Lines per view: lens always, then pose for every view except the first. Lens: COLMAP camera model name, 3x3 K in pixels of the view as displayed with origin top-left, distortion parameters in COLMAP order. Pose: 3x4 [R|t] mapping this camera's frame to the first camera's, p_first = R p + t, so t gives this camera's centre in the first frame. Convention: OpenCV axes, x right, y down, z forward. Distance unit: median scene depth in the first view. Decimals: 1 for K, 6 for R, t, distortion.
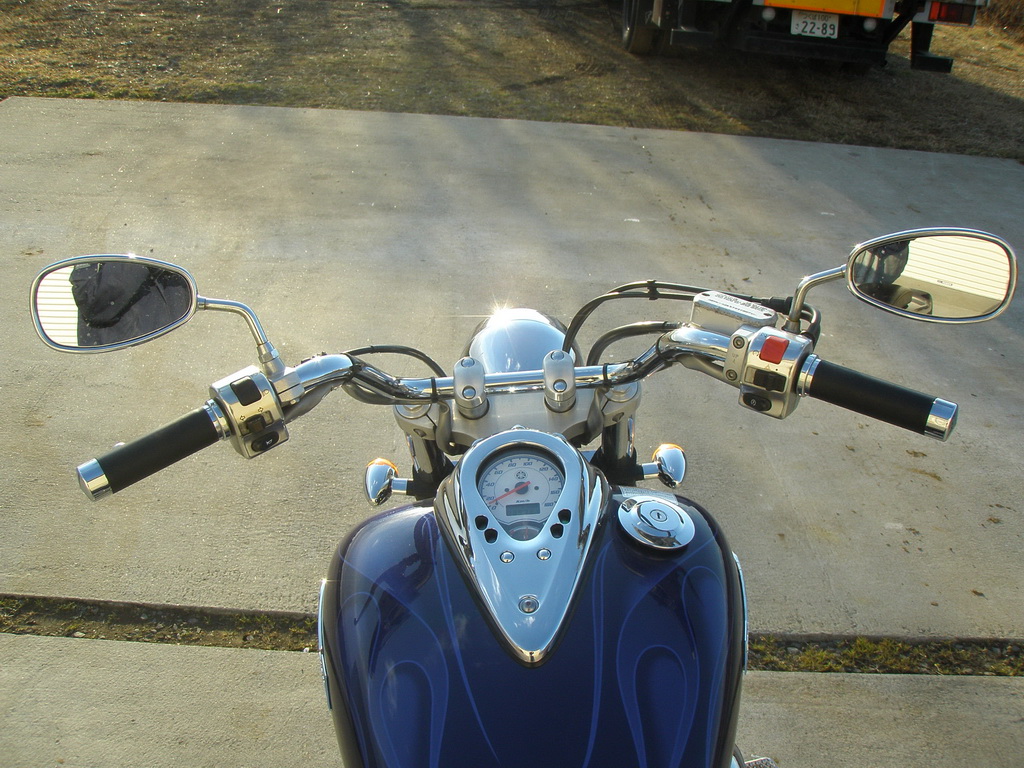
lens RADIAL K [[1142.4, 0, 505.9], [0, 1142.4, 399.6], [0, 0, 1]] dist [-0.206245, 0.207670]
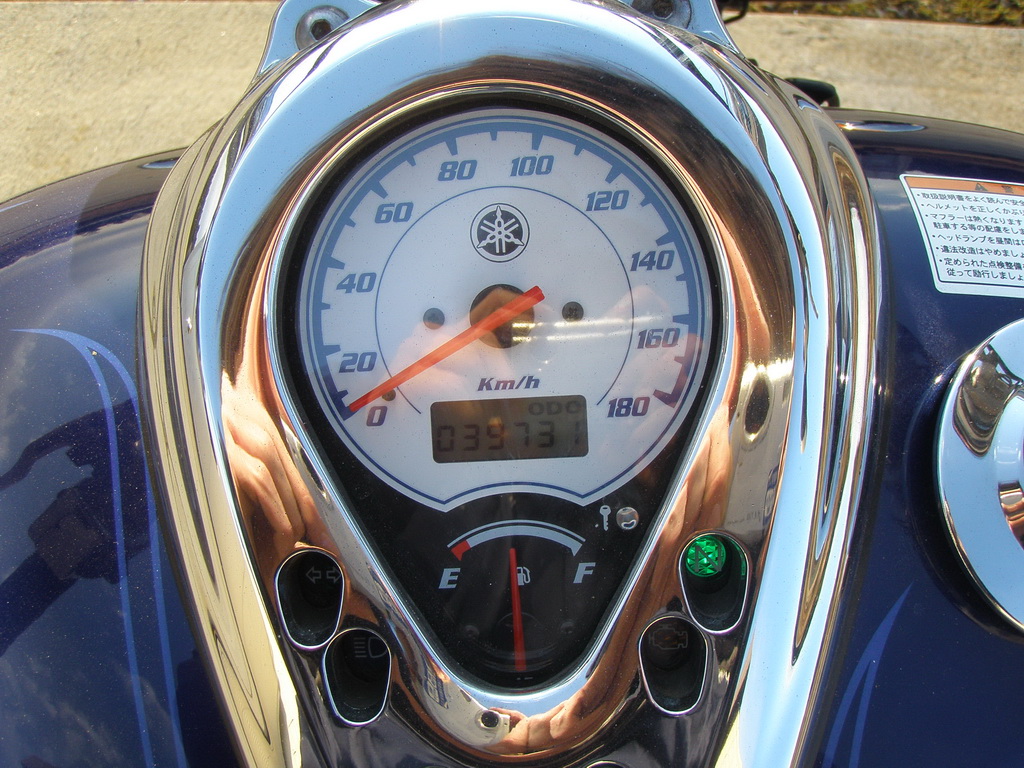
lens RADIAL K [[1142.4, 0, 505.9], [0, 1142.4, 399.6], [0, 0, 1]] dist [-0.206245, 0.207670]
pose [[0.999879, -0.010303, 0.011654, 0.006550], [-0.000717, 0.717852, 0.696196, -0.032680], [-0.015539, -0.696120, 0.717757, 0.468486]]
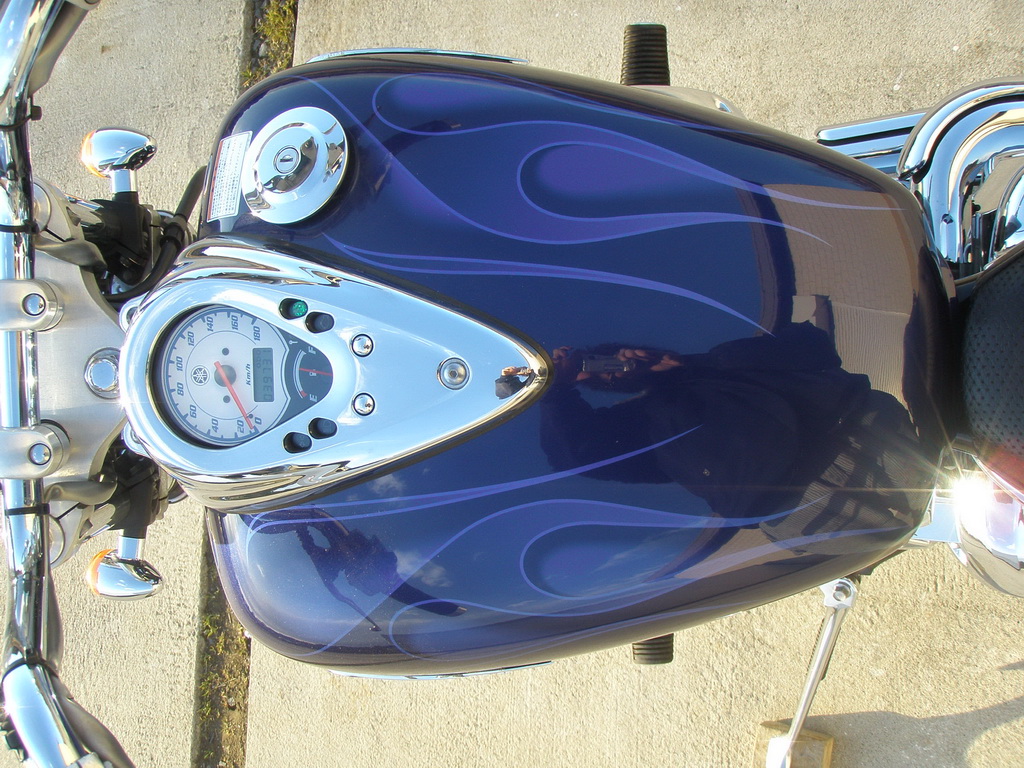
lens RADIAL K [[1142.4, 0, 505.9], [0, 1142.4, 399.6], [0, 0, 1]] dist [-0.206245, 0.207670]
pose [[0.033014, -0.999451, -0.002745, 0.004156], [0.846052, 0.026484, 0.532441, -0.067085], [-0.532077, -0.019900, 0.846462, 0.222863]]
